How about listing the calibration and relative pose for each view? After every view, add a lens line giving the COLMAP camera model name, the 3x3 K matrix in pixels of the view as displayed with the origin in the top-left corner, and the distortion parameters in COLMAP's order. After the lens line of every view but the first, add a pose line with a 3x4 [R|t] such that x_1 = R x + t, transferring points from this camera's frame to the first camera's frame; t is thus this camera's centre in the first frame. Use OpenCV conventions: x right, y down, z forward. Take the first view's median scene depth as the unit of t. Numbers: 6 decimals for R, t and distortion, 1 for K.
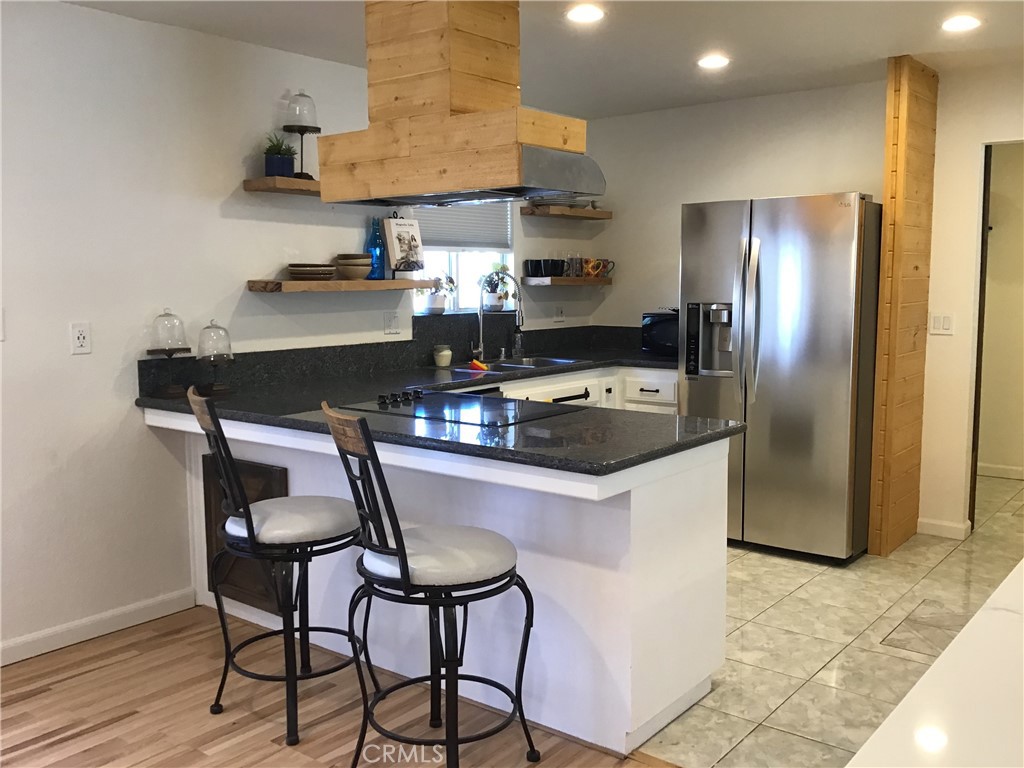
lens RADIAL K [[927.7, 0, 518.1], [0, 927.7, 381.4], [0, 0, 1]] dist [0.124462, -0.227316]
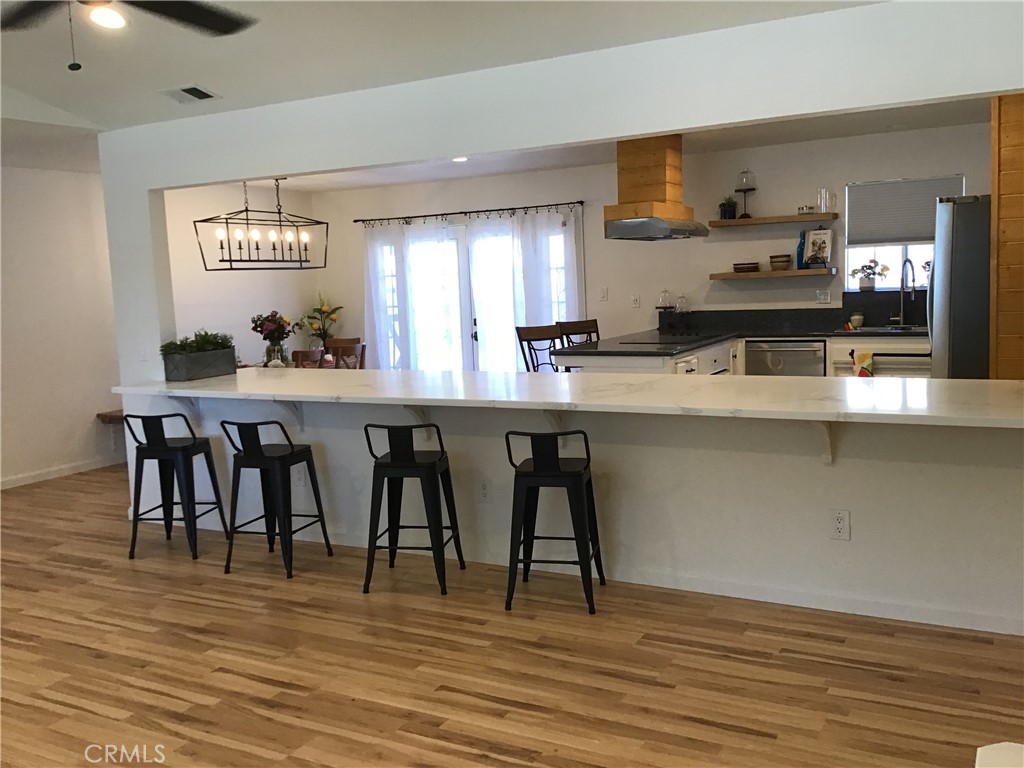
lens RADIAL K [[927.7, 0, 518.1], [0, 927.7, 381.4], [0, 0, 1]] dist [0.124462, -0.227316]
pose [[0.165330, 0.110135, -0.980070, 1.400703], [-0.071279, 0.992481, 0.099505, -0.043462], [0.983659, 0.053407, 0.171937, 0.244897]]
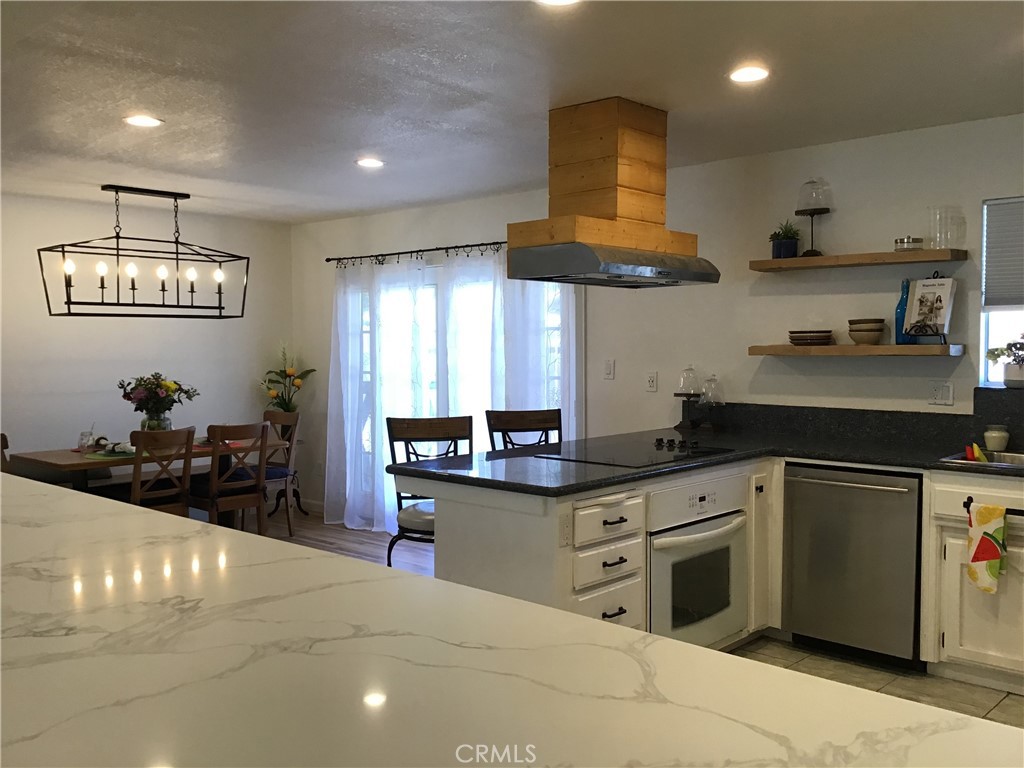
lens RADIAL K [[927.7, 0, 518.1], [0, 927.7, 381.4], [0, 0, 1]] dist [0.124462, -0.227316]
pose [[-0.071587, 0.049228, -0.996219, 0.841867], [-0.108378, 0.992484, 0.056832, -0.085048], [0.991529, 0.112037, -0.065714, 0.683505]]
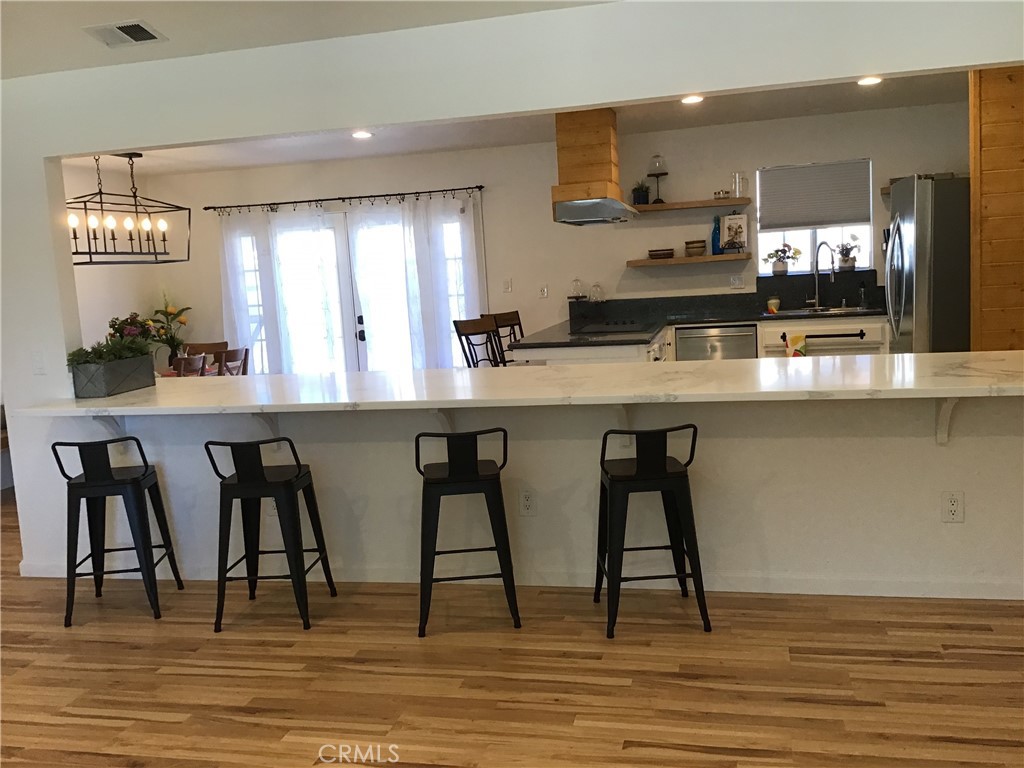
lens RADIAL K [[927.7, 0, 518.1], [0, 927.7, 381.4], [0, 0, 1]] dist [0.124462, -0.227316]
pose [[0.418795, 0.093256, -0.903280, 1.196470], [-0.045834, 0.995616, 0.081539, -0.007356], [0.906923, 0.007253, 0.421233, 0.007379]]
